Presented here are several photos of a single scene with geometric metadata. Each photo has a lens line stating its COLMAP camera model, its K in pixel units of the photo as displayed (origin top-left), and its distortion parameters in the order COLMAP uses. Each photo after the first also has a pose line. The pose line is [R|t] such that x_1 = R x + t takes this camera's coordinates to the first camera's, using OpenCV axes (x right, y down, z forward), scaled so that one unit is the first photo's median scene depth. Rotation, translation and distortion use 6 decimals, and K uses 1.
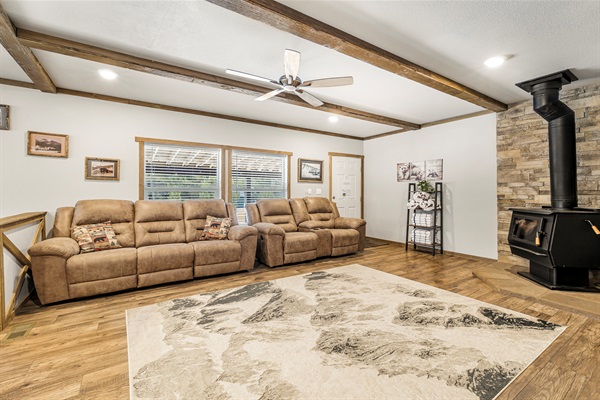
lens RADIAL K [[250.7, 0, 314.0], [0, 250.7, 199.6], [0, 0, 1]] dist [-0.001932, 0.000456]
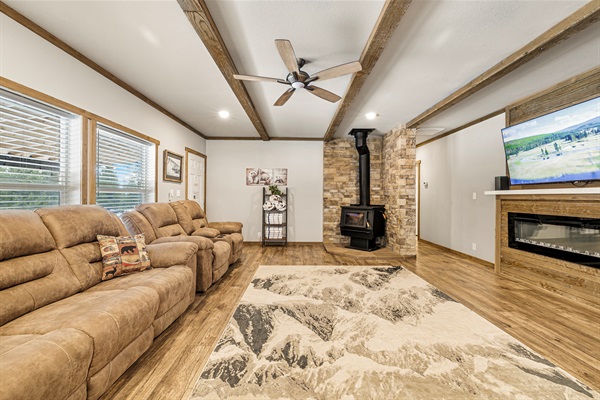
lens RADIAL K [[250.7, 0, 282.5], [0, 250.7, 203.0], [0, 0, 1]] dist [-0.001932, 0.000456]
pose [[0.590204, -0.017901, 0.807055, -0.661006], [0.013835, 0.999832, 0.012059, -0.009455], [-0.807135, 0.004048, 0.590353, 0.358198]]
